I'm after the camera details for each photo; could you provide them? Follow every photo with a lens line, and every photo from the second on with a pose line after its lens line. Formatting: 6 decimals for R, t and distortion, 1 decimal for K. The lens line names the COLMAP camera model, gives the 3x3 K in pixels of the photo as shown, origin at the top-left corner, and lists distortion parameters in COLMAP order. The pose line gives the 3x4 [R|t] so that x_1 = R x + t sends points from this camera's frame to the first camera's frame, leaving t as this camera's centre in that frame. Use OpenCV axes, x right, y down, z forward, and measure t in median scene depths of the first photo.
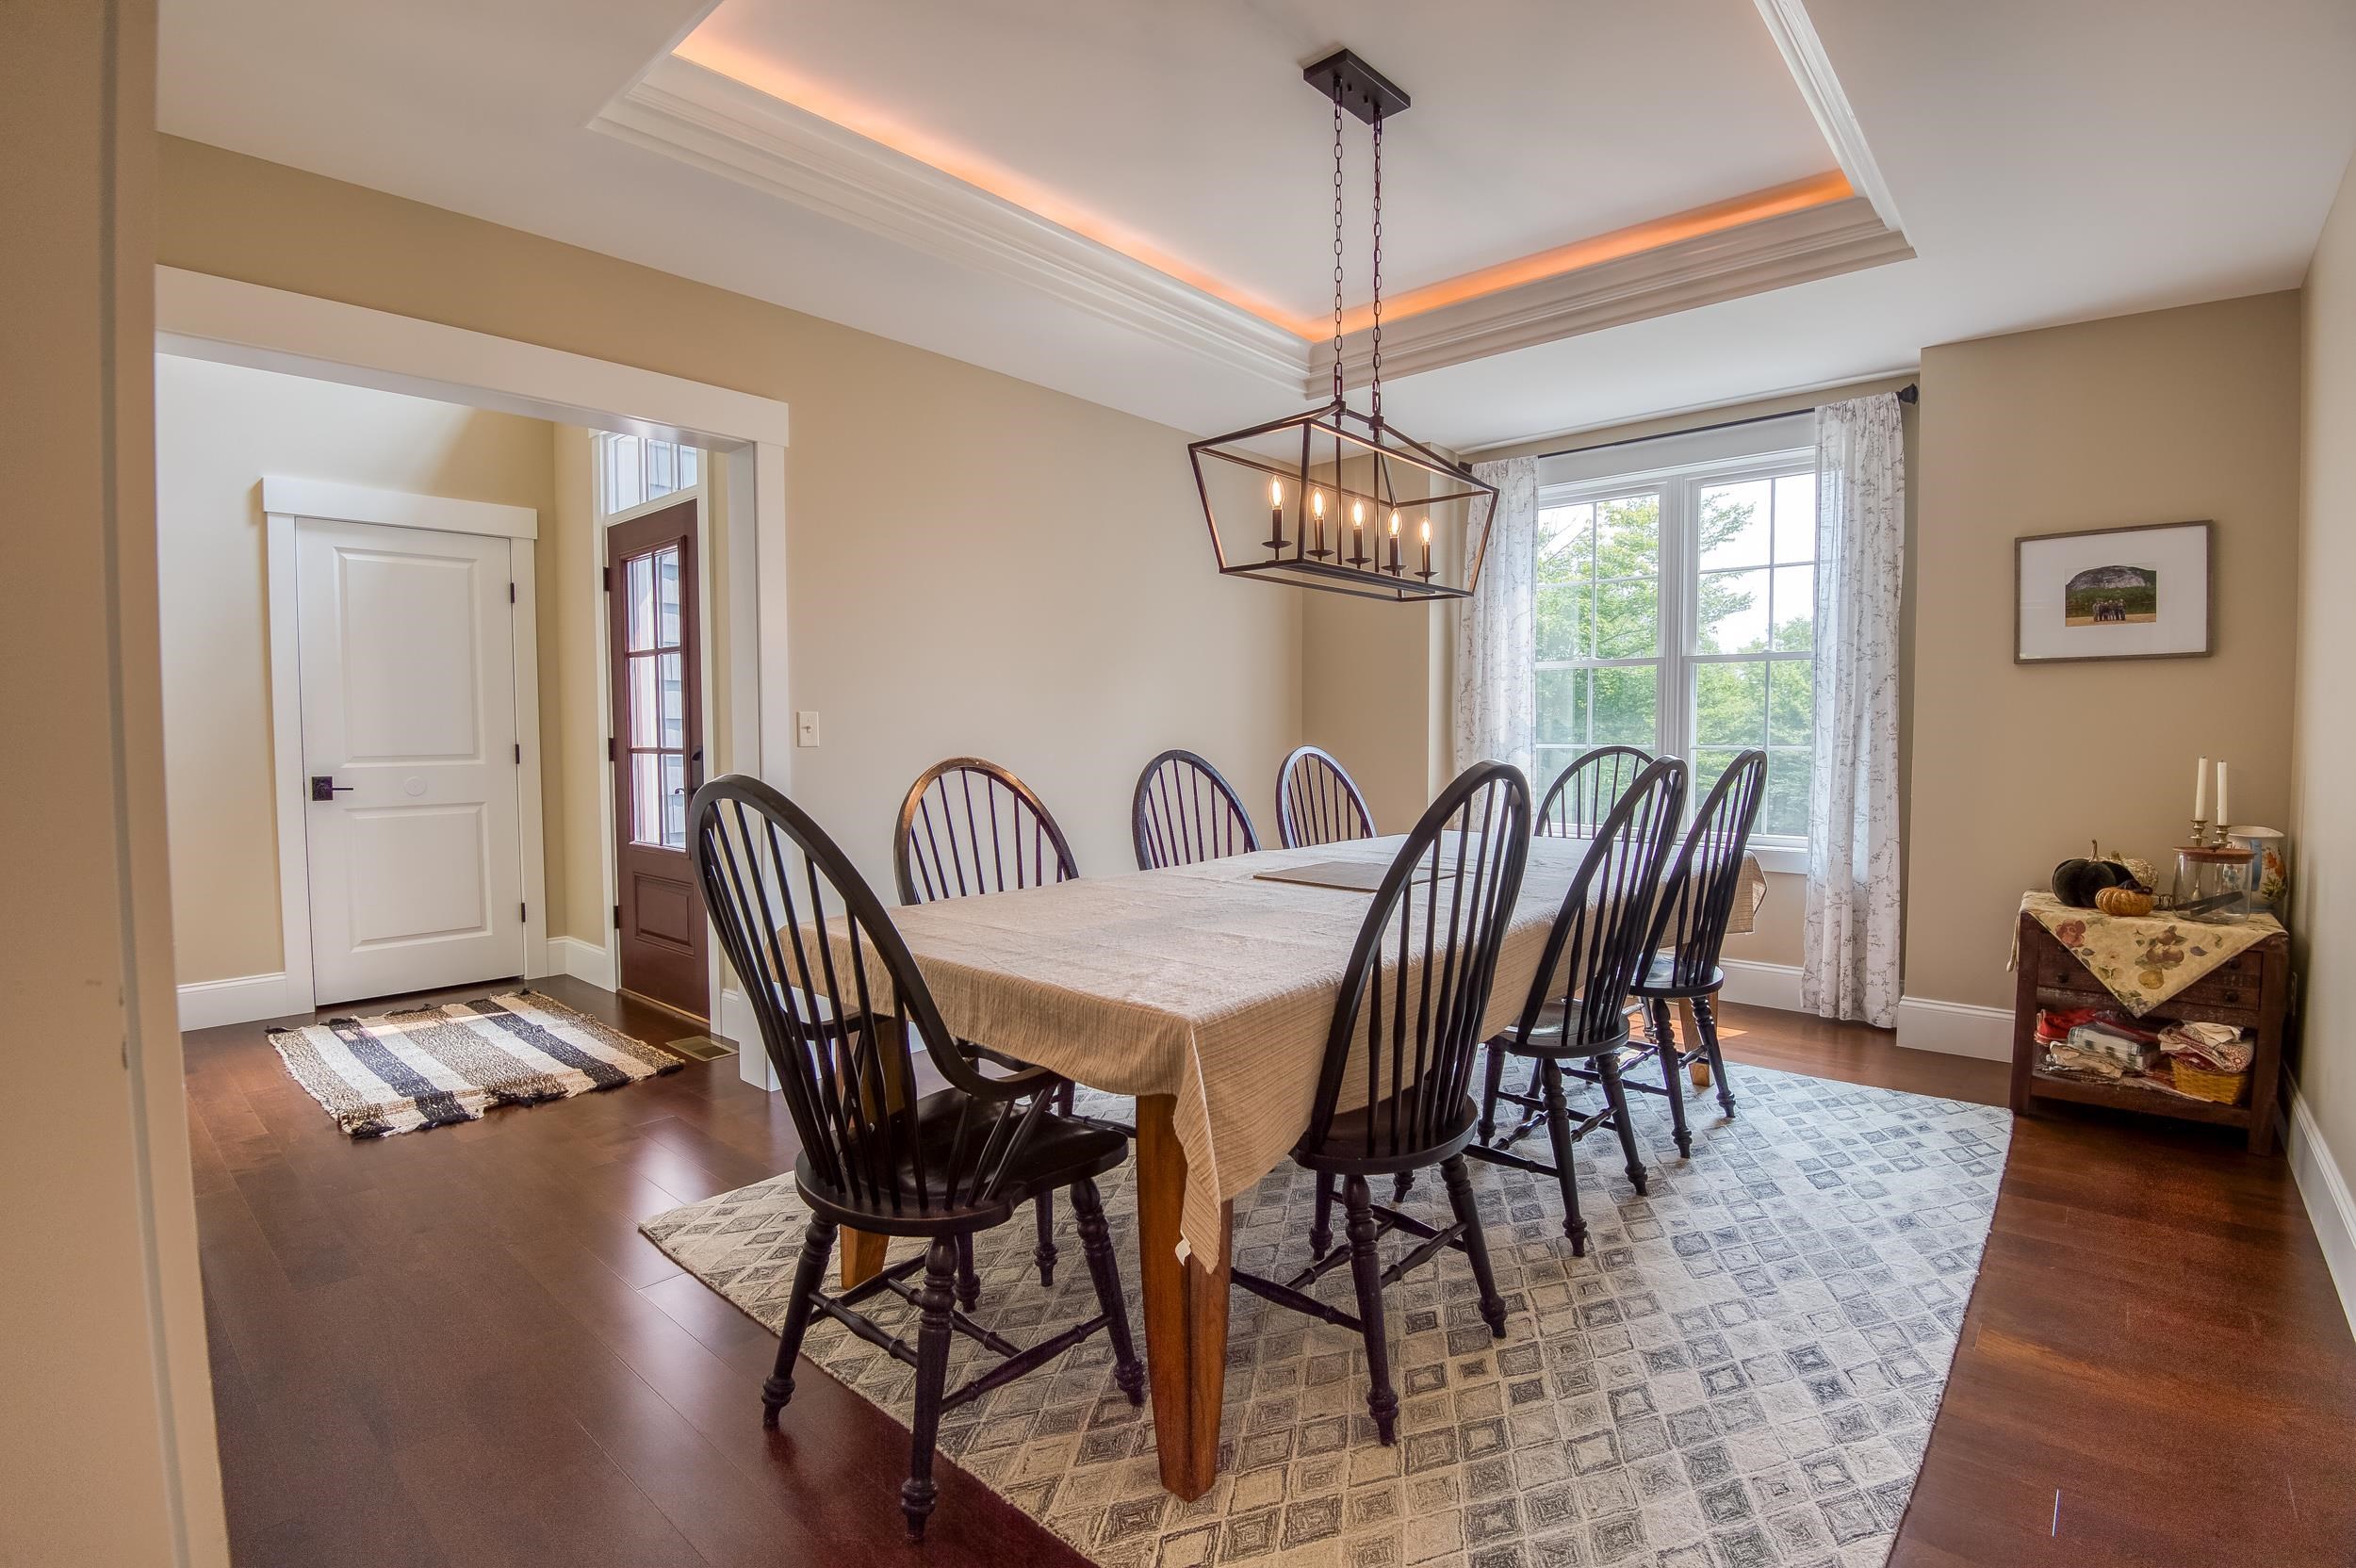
lens RADIAL K [[1092.1, 0, 1187.0], [0, 1092.1, 783.9], [0, 0, 1]] dist [-0.016117, -0.018968]
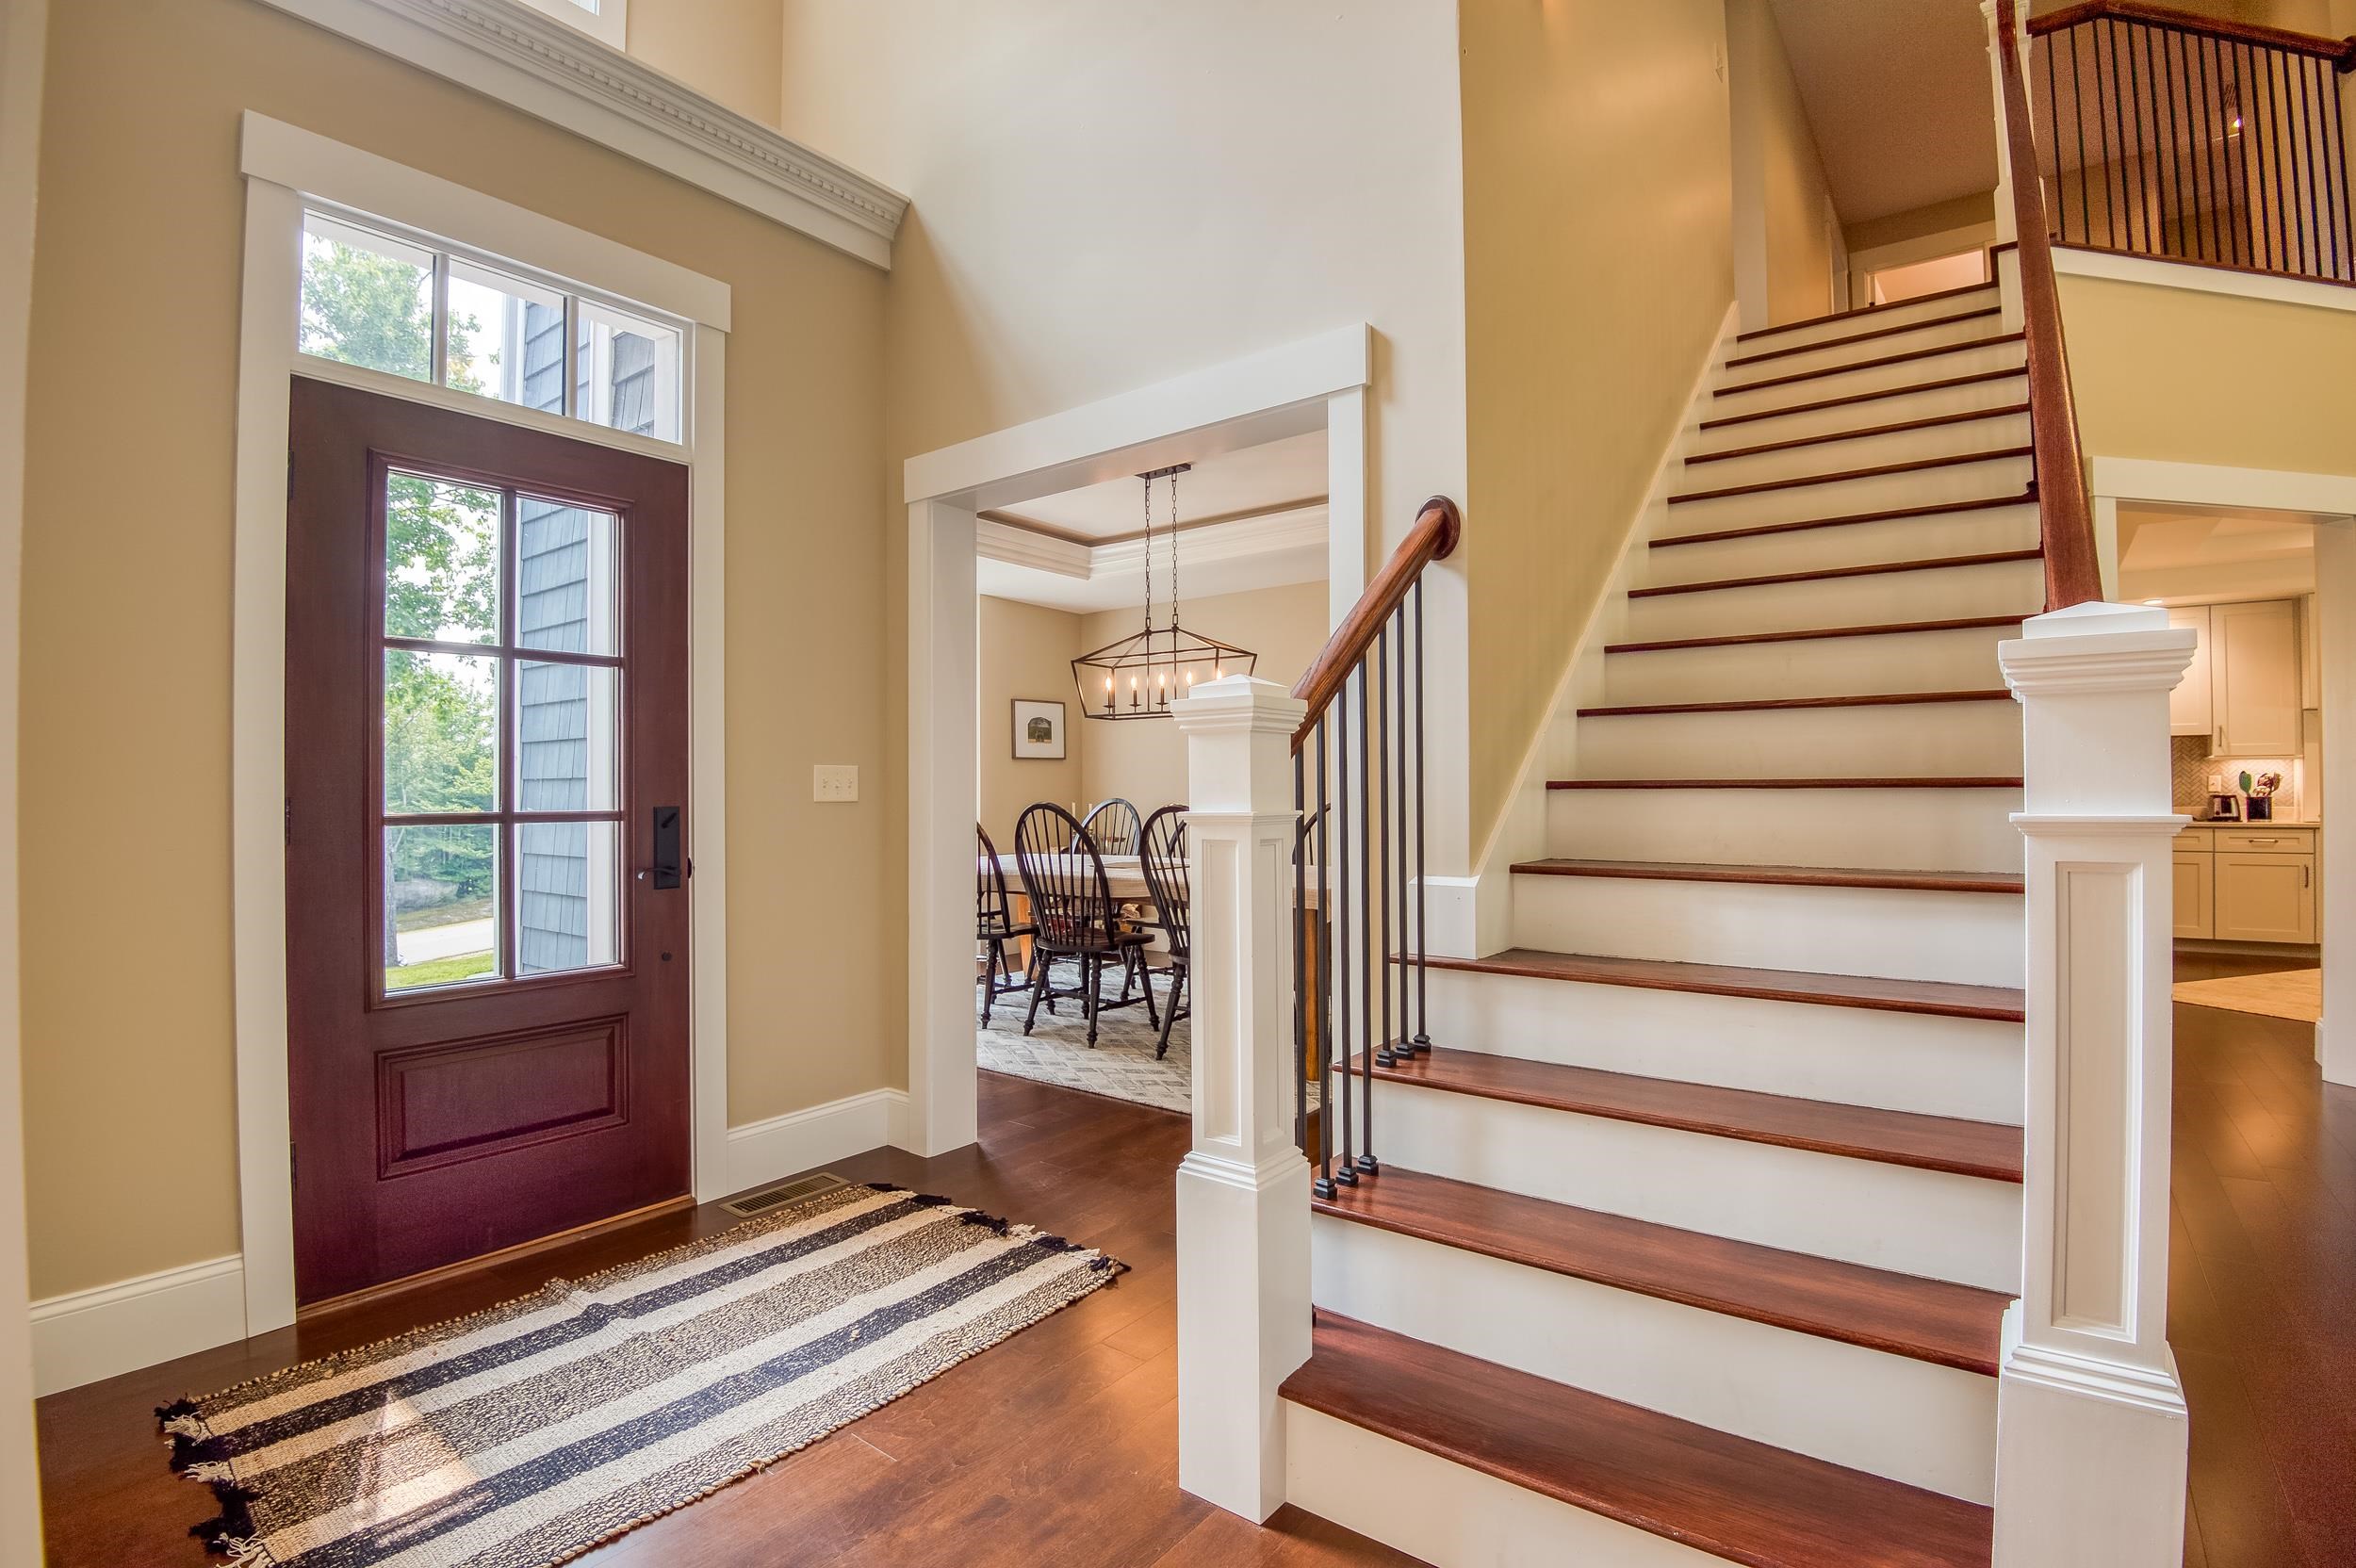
lens RADIAL K [[1092.1, 0, 1187.0], [0, 1092.1, 783.9], [0, 0, 1]] dist [-0.016117, -0.018968]
pose [[-0.081130, 0.008009, 0.996671, -1.404111], [0.054550, 0.998505, -0.003583, -0.037173], [-0.995210, 0.054077, -0.081445, 0.853749]]
